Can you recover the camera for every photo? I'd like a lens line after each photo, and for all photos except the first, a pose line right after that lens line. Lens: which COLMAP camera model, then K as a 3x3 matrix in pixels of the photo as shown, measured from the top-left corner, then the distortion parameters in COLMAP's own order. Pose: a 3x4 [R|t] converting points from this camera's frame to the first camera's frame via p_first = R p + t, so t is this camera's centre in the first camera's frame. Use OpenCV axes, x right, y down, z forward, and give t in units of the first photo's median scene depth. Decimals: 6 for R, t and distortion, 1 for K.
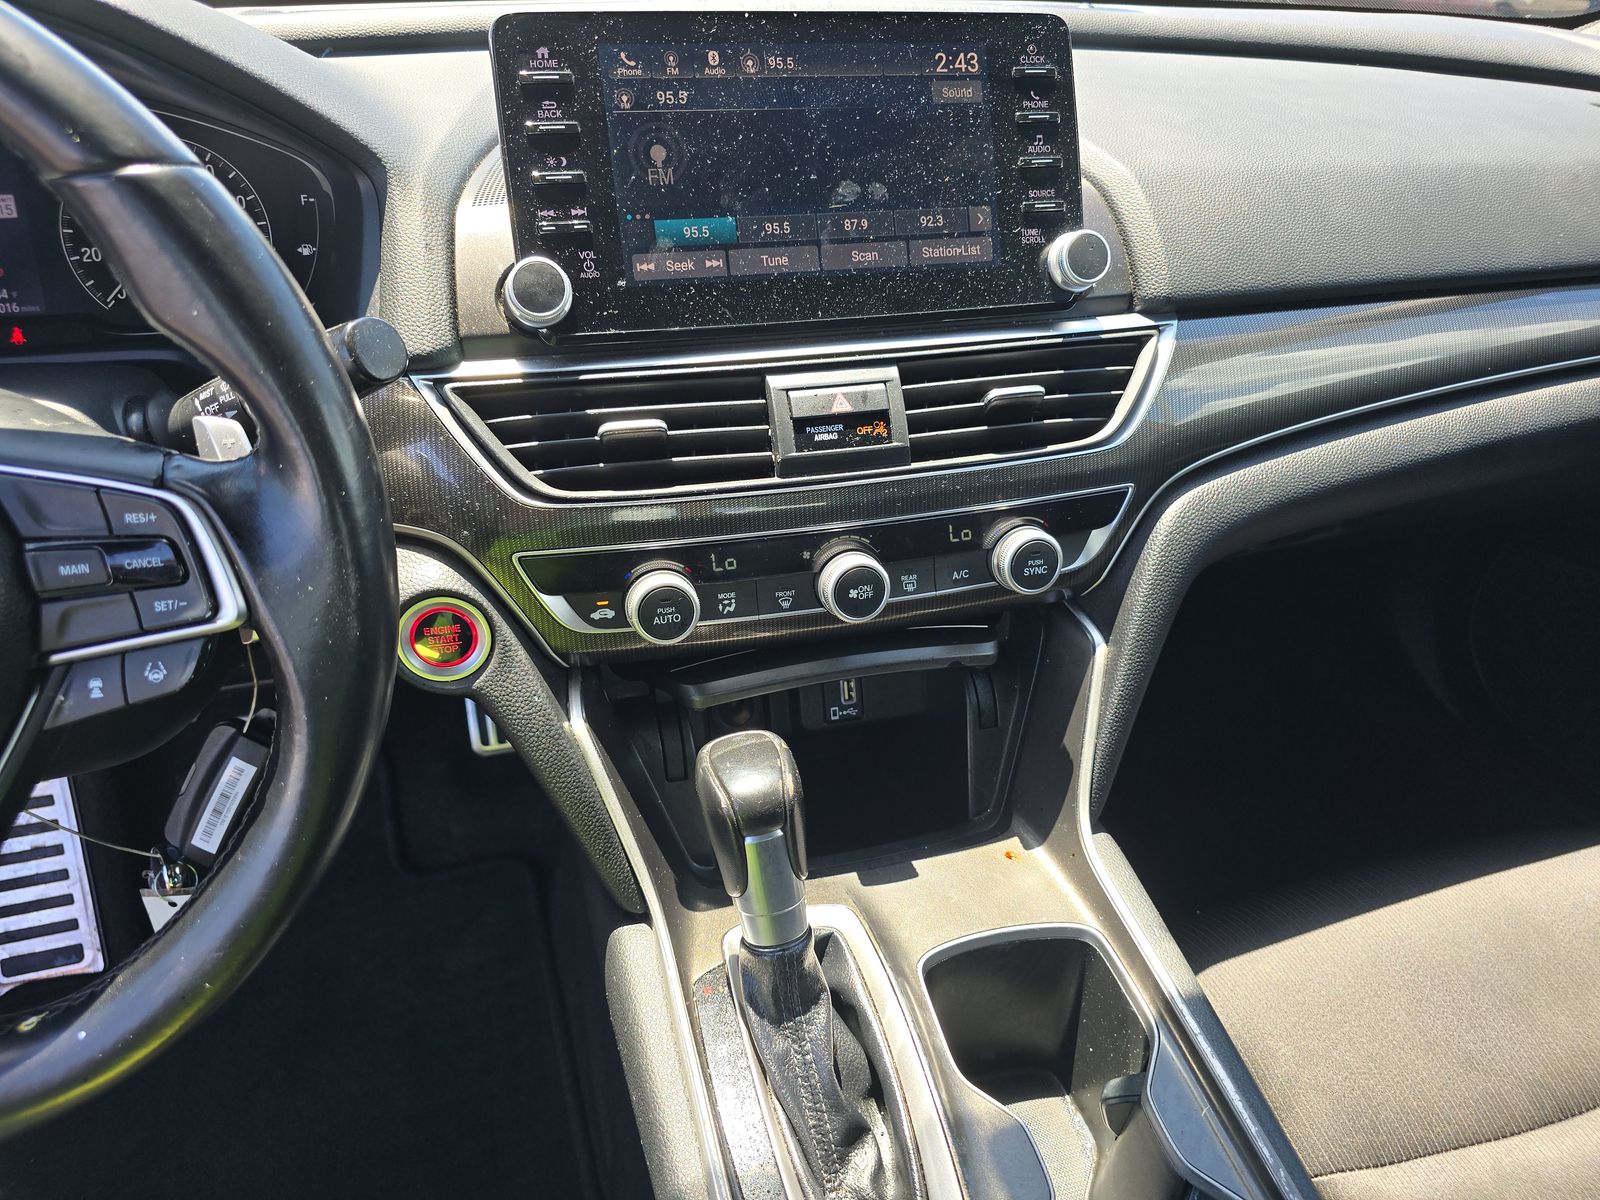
lens RADIAL K [[1086.8, 0, 762.7], [0, 1086.8, 614.7], [0, 0, 1]] dist [0.037092, -0.030763]
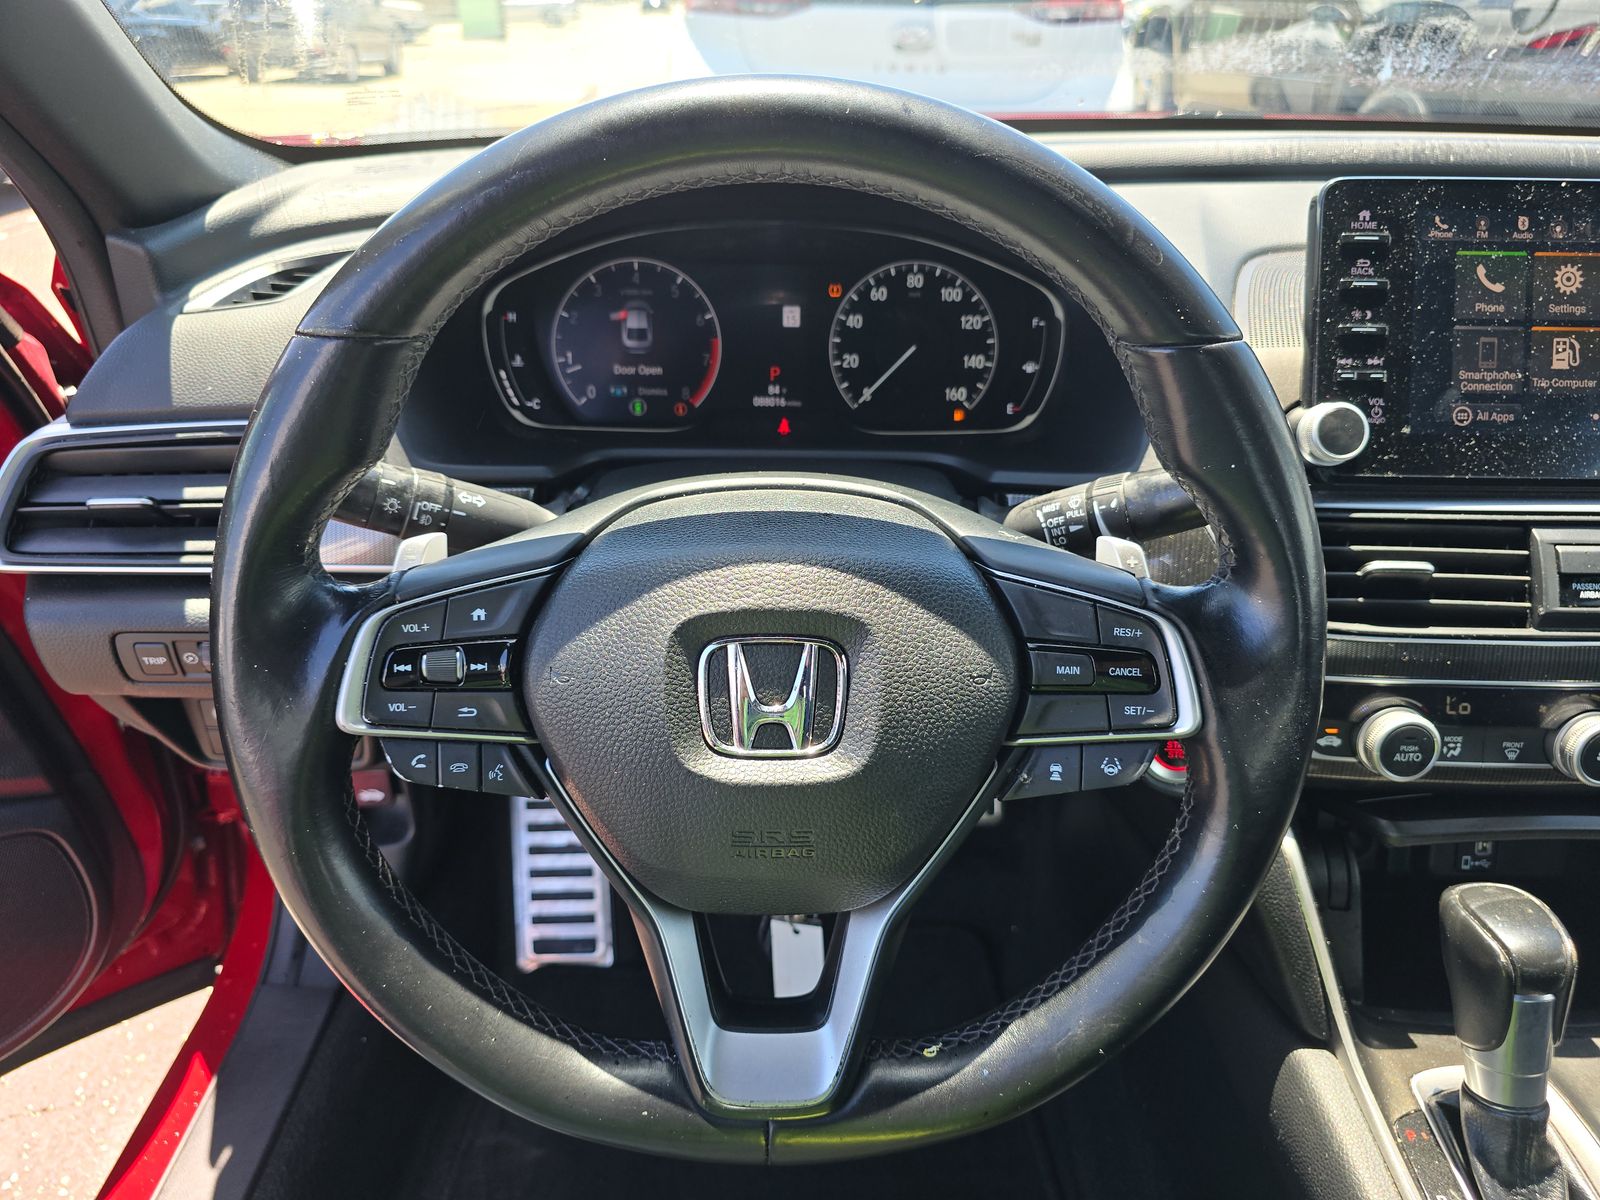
lens RADIAL K [[1086.8, 0, 803.8], [0, 1086.8, 615.5], [0, 0, 1]] dist [0.037092, -0.030763]
pose [[0.970190, 0.119469, -0.210853, -0.440849], [-0.131411, 0.990372, -0.043513, -0.007740], [0.203625, 0.069925, 0.976549, -0.124395]]
